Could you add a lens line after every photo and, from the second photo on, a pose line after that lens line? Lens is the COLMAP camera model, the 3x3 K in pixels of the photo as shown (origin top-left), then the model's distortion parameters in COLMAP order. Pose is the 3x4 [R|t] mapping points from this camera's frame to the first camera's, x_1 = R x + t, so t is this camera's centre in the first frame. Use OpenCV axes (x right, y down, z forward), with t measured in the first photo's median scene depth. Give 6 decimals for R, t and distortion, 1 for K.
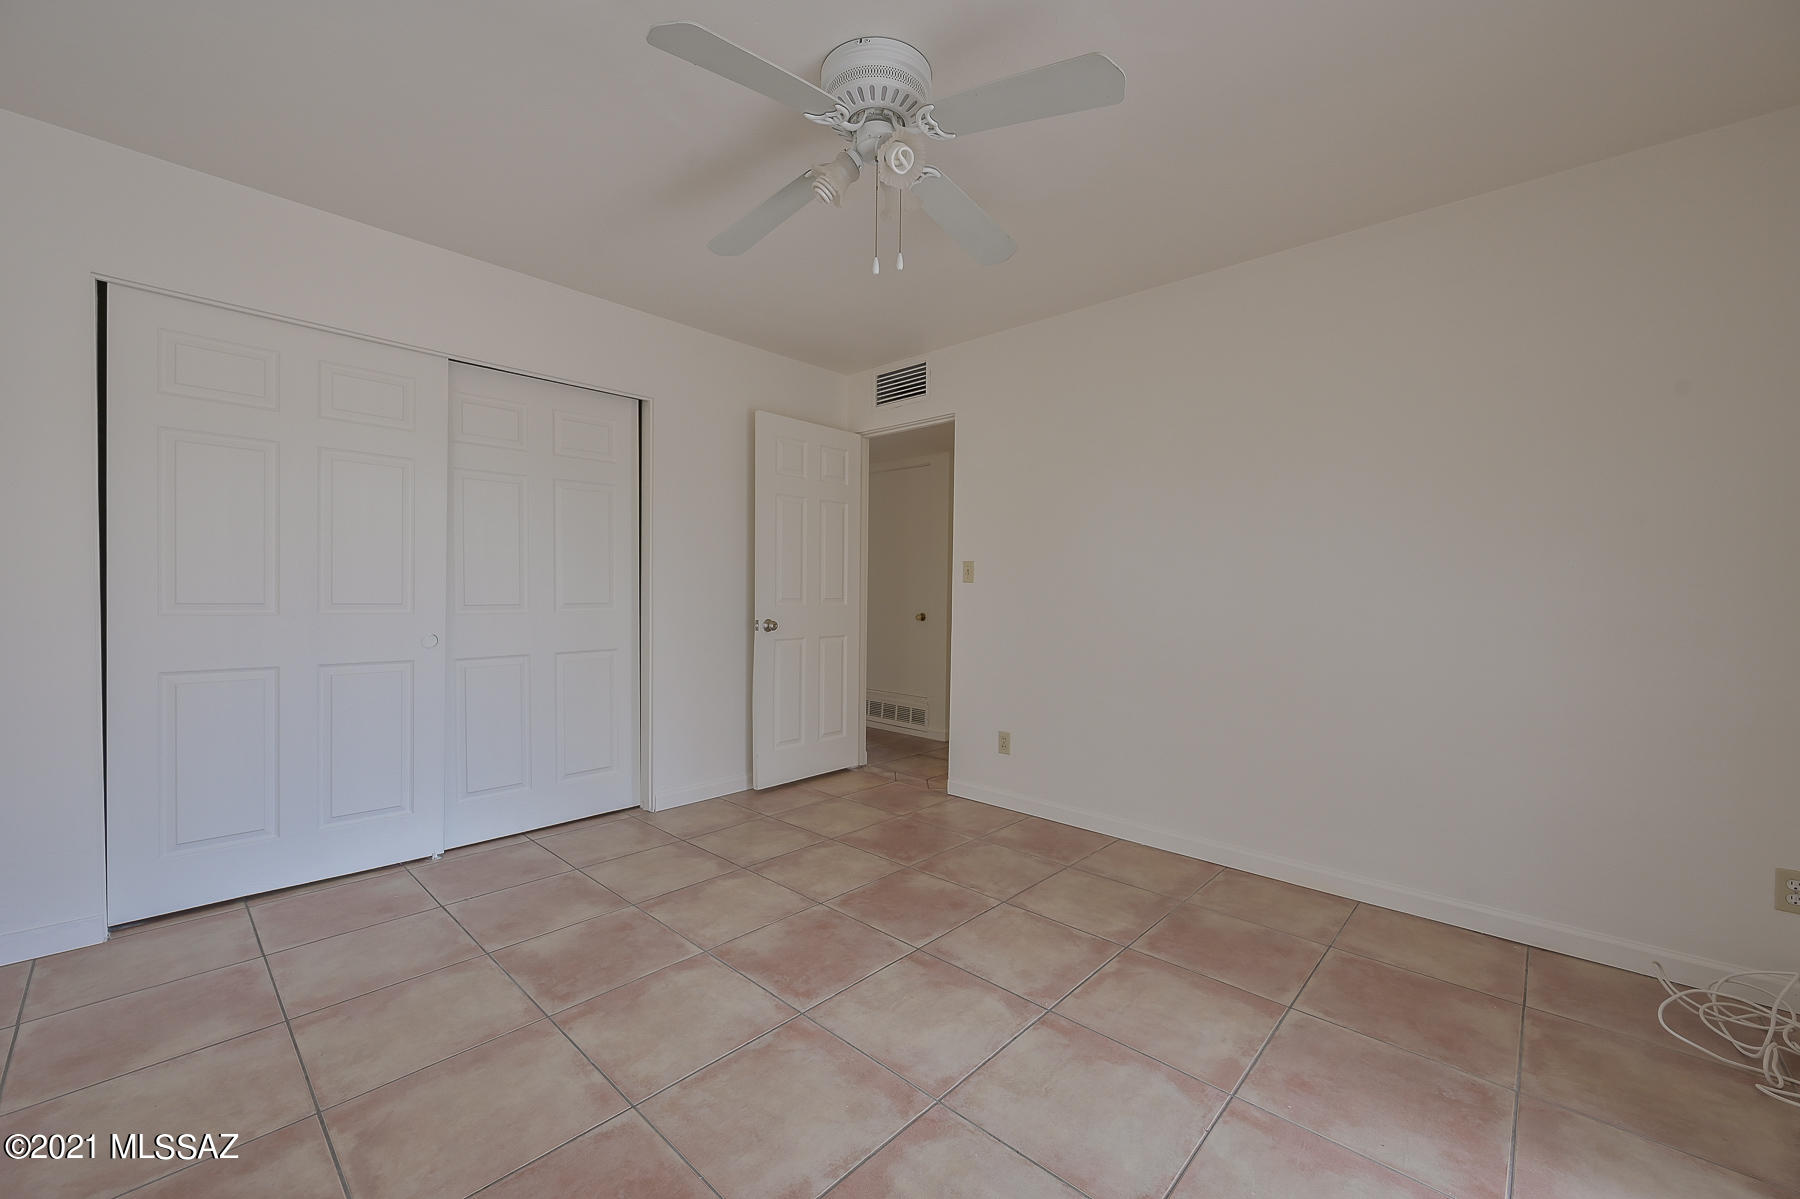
lens RADIAL K [[706.9, 0, 900.1], [0, 706.9, 602.4], [0, 0, 1]] dist [-0.002599, 0.000440]
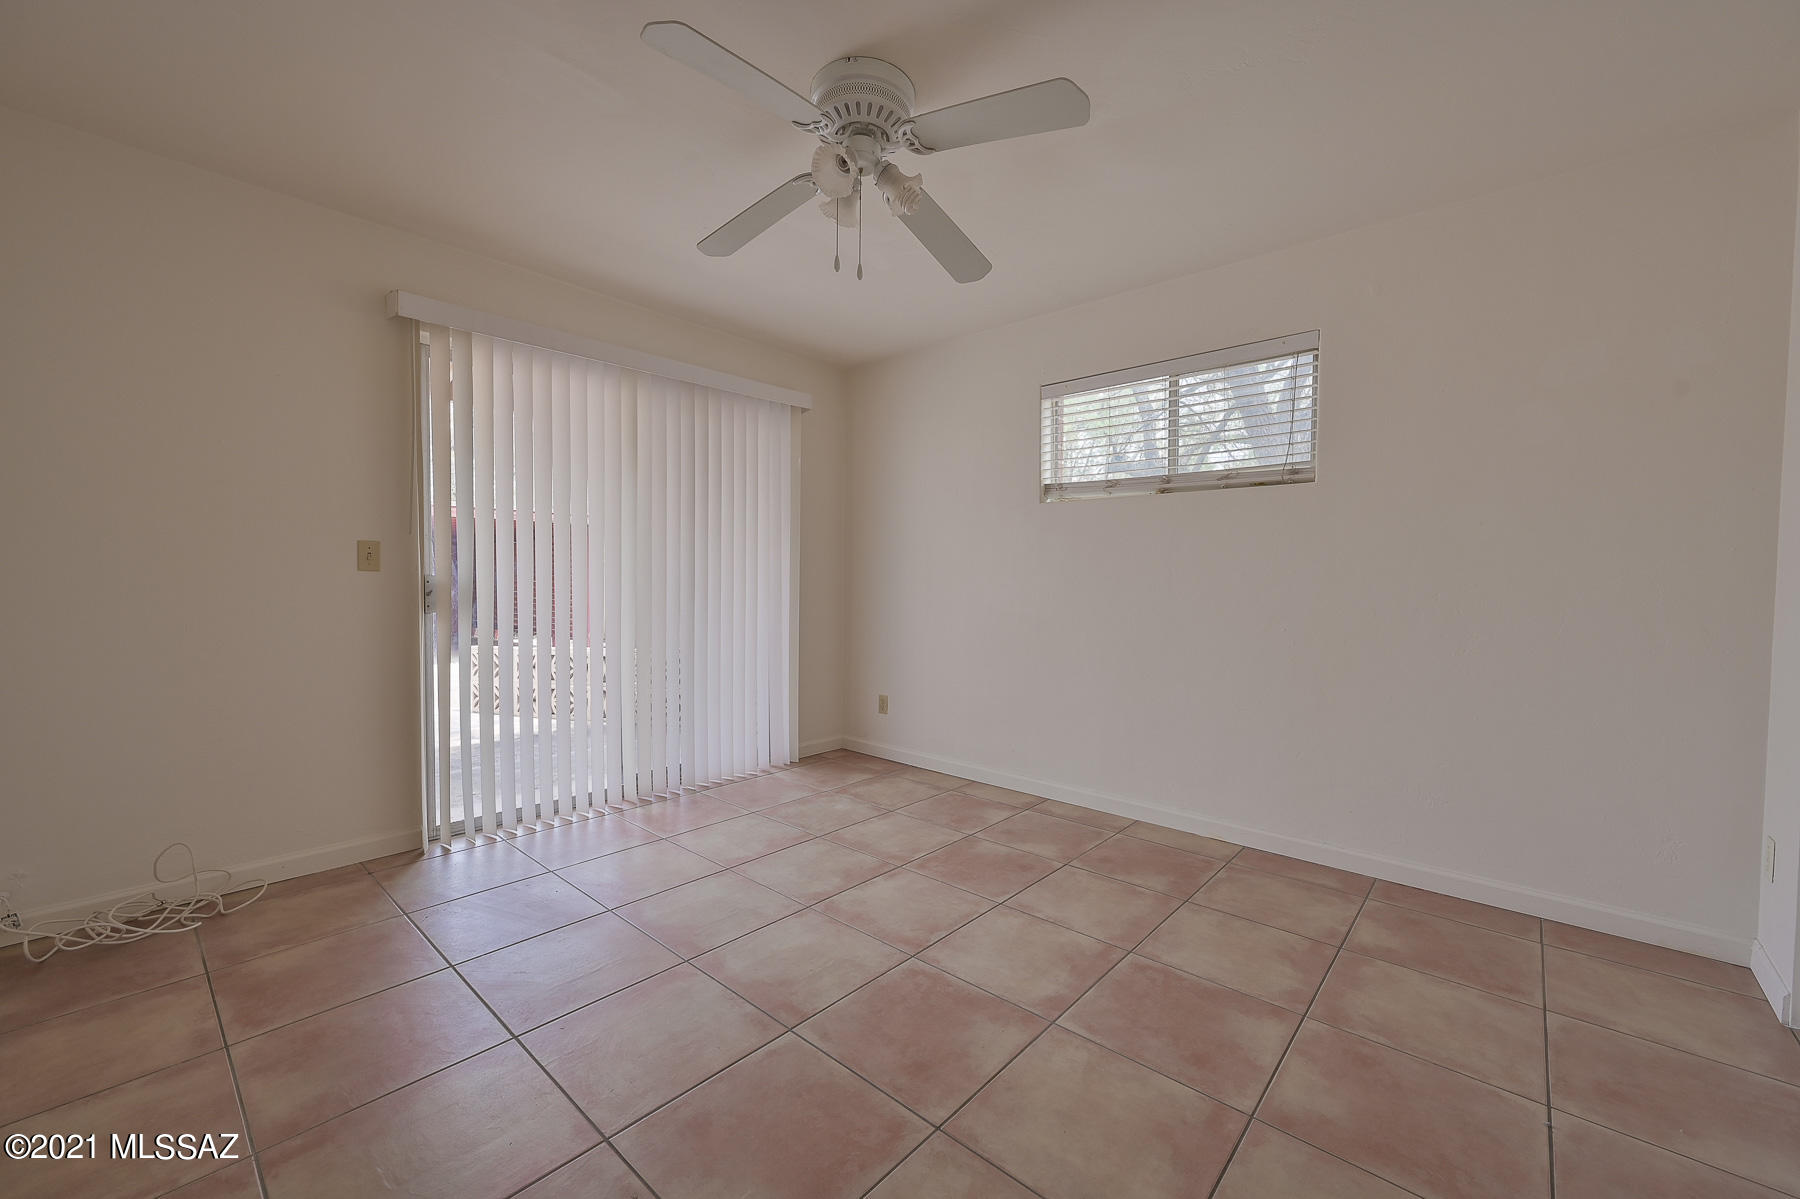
lens RADIAL K [[706.9, 0, 904.6], [0, 706.9, 601.5], [0, 0, 1]] dist [-0.002599, 0.000440]
pose [[-0.999412, -0.020222, -0.027706, -0.073726], [-0.021467, 0.998739, 0.045390, -0.027106], [0.026753, 0.045958, -0.998585, 1.855649]]
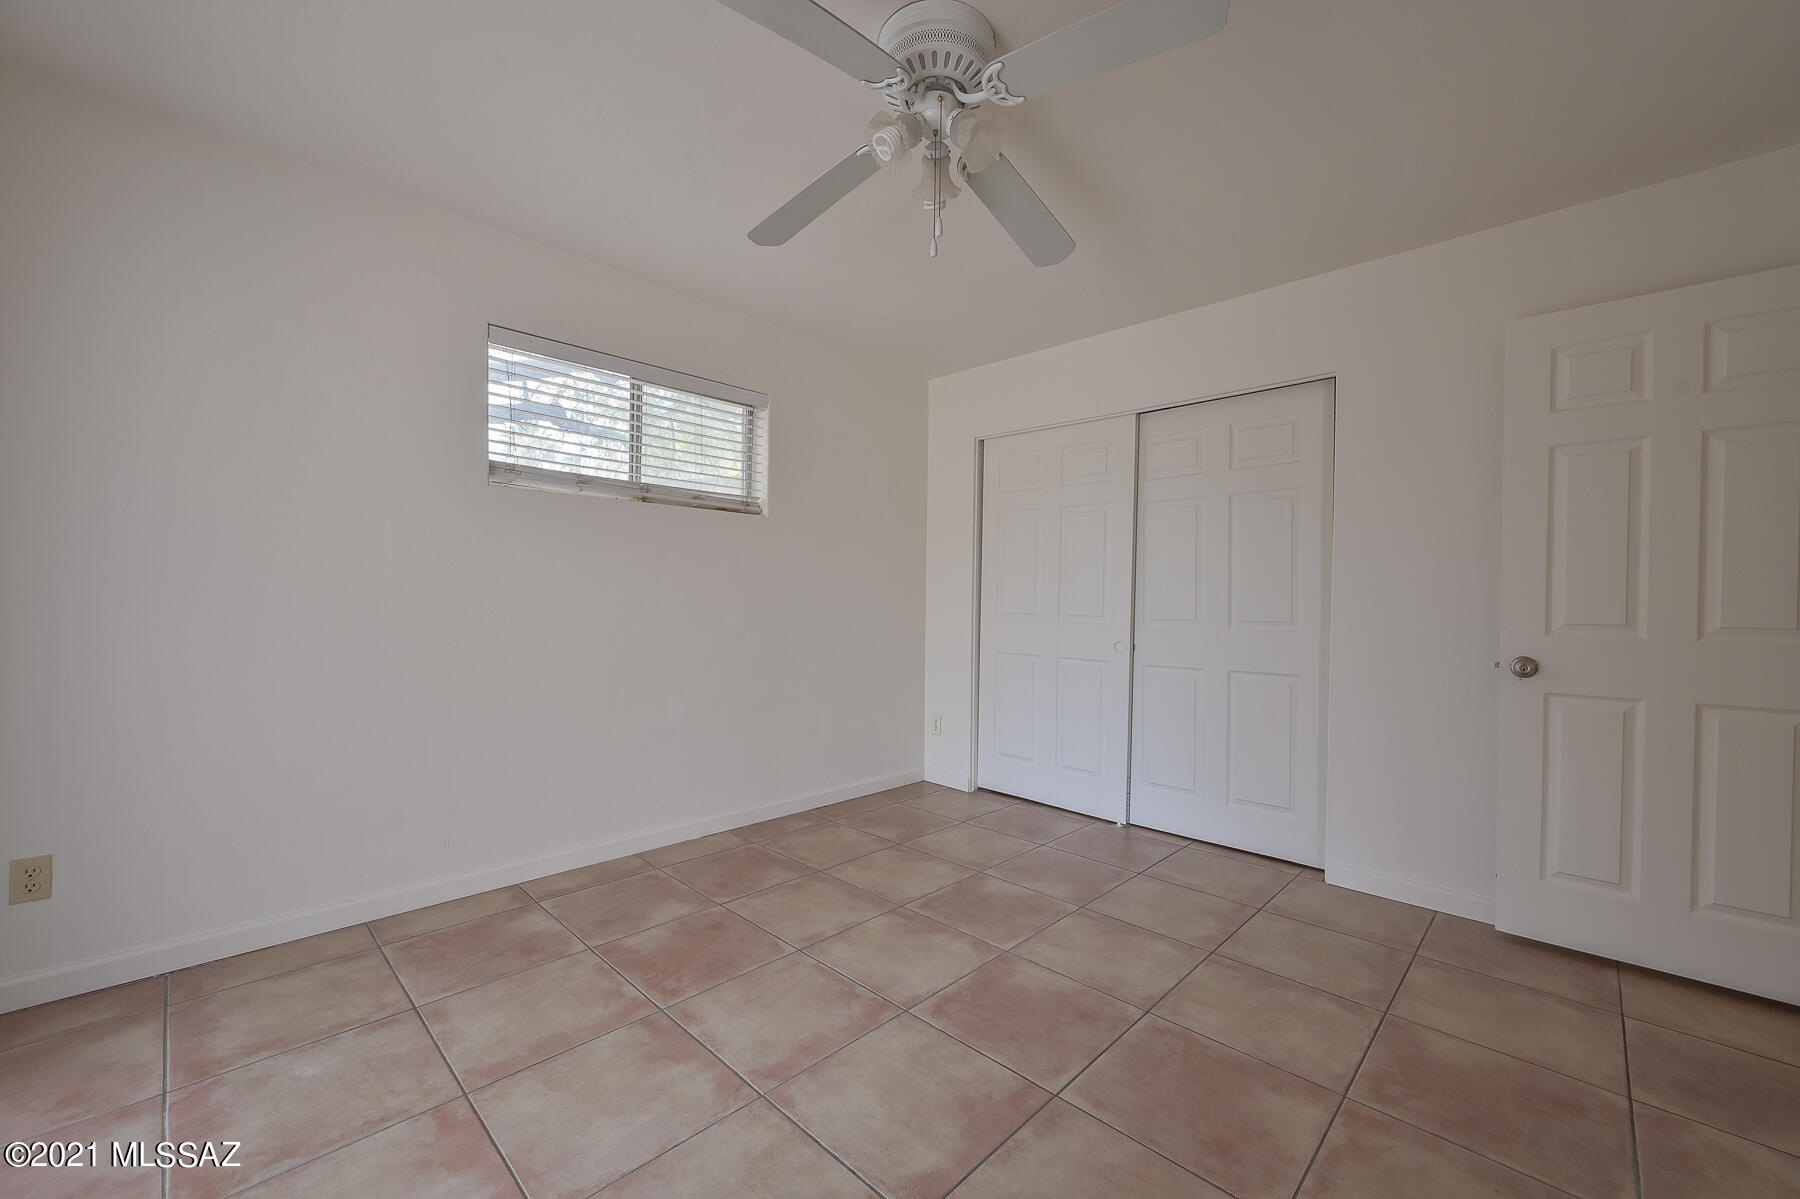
lens RADIAL K [[706.9, 0, 900.0], [0, 706.9, 605.1], [0, 0, 1]] dist [-0.002599, 0.000440]
pose [[-0.020277, -0.002725, -0.999791, 0.788527], [-0.031132, 0.999513, -0.002093, -0.004251], [0.999310, 0.031083, -0.020352, 0.881108]]
